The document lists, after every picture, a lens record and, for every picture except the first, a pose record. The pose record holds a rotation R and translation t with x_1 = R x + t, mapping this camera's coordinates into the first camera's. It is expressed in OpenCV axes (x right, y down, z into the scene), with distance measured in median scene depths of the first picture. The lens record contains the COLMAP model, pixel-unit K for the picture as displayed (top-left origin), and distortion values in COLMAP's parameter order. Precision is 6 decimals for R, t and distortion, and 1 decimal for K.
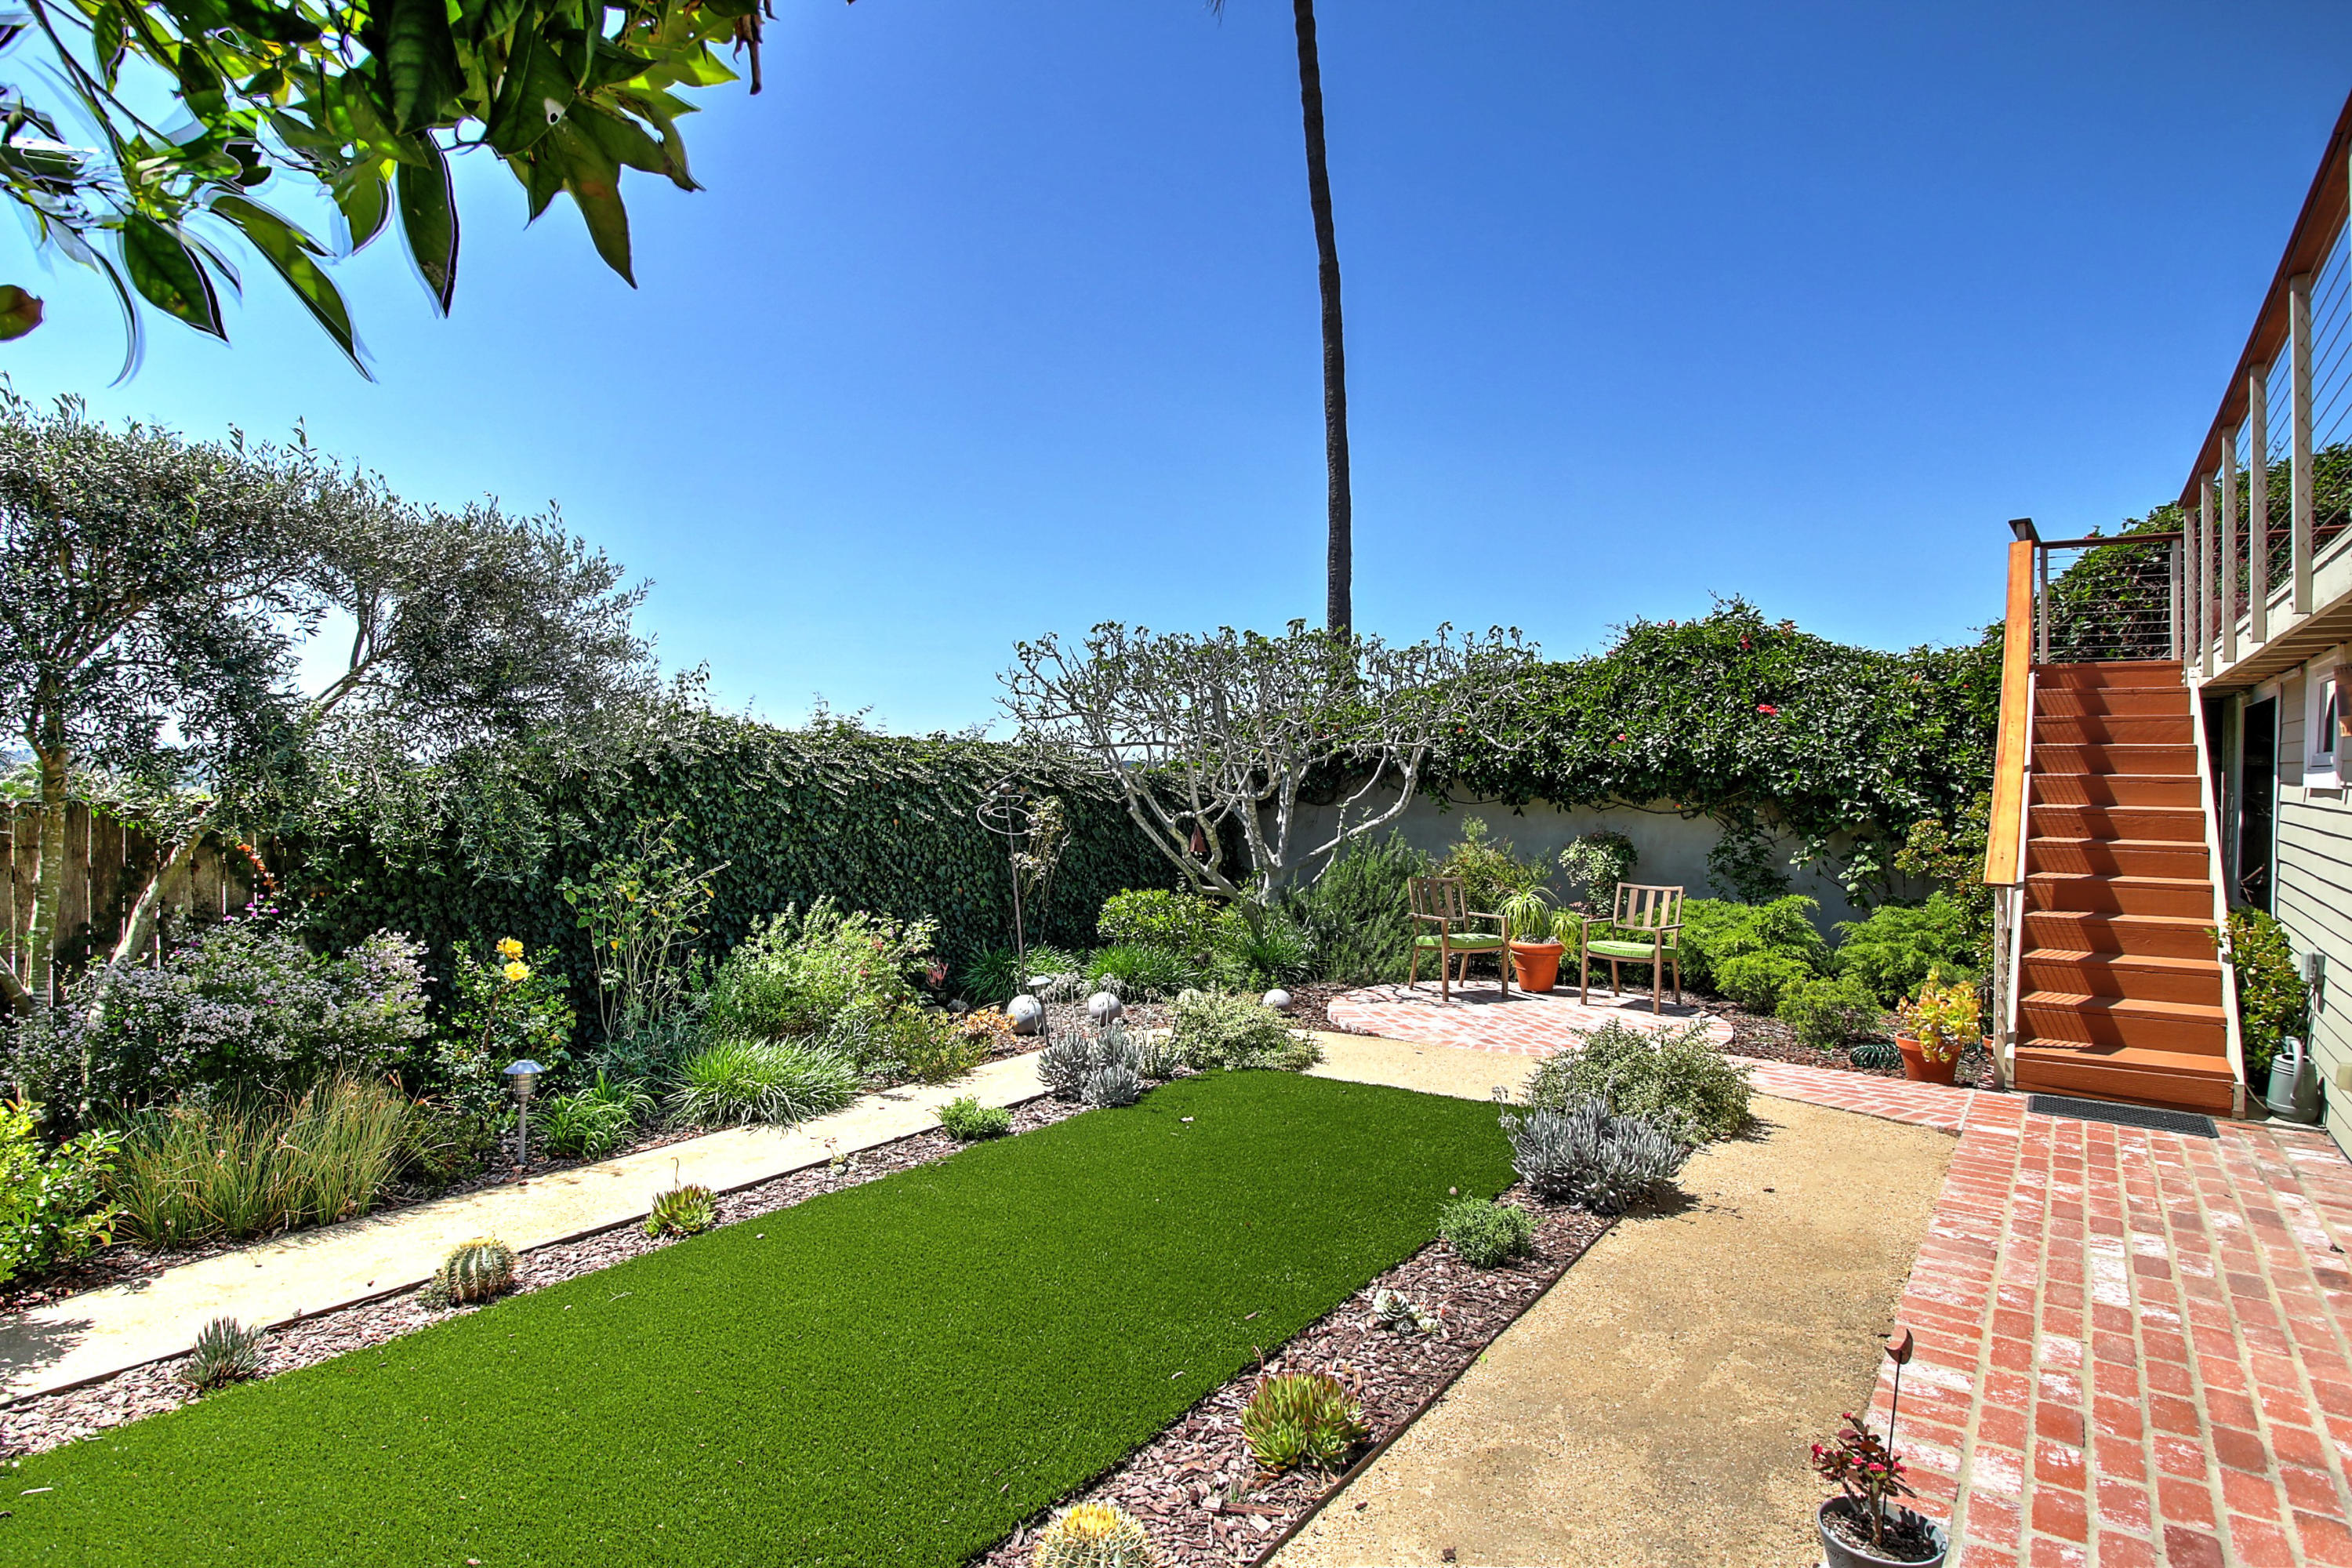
lens RADIAL K [[1187.8, 0, 1163.4], [0, 1187.8, 780.3], [0, 0, 1]] dist [-0.021235, -0.003509]
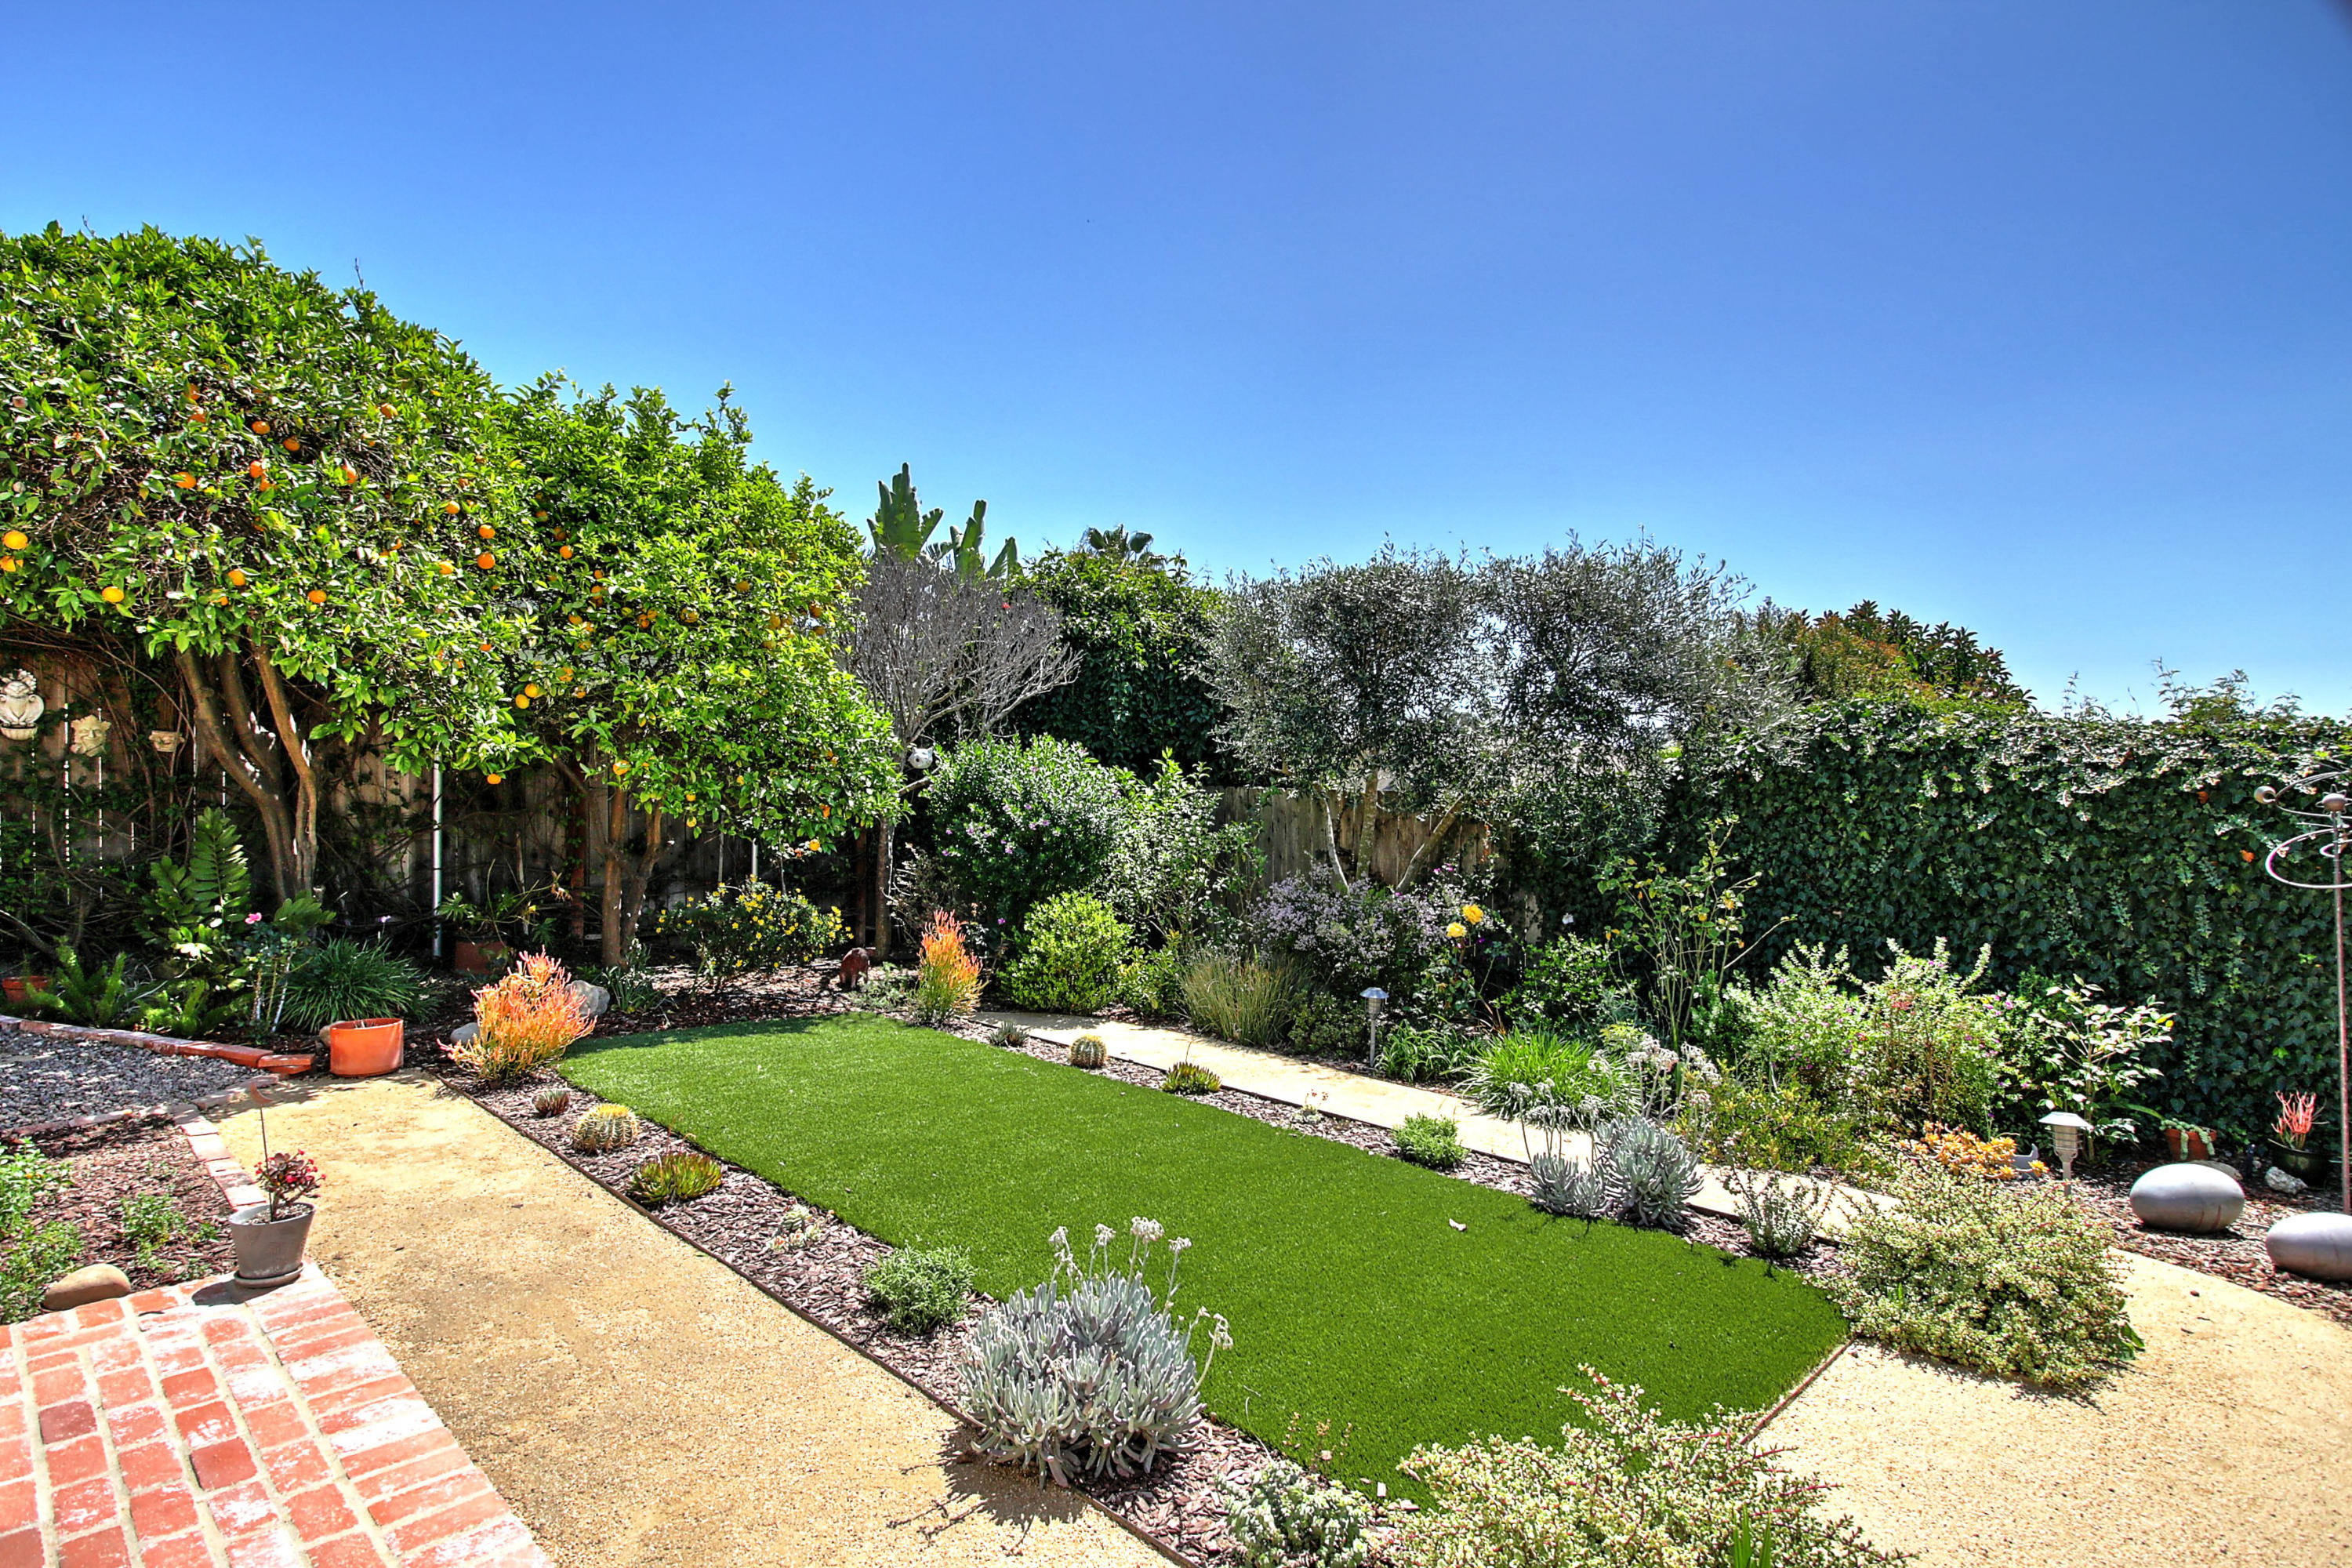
lens RADIAL K [[1187.8, 0, 1164.0], [0, 1187.8, 782.2], [0, 0, 1]] dist [-0.021235, -0.003509]
pose [[-0.103144, 0.004394, -0.994657, 1.507079], [-0.022454, 0.999725, 0.006745, 0.013872], [0.994413, 0.023029, -0.103016, 1.717135]]
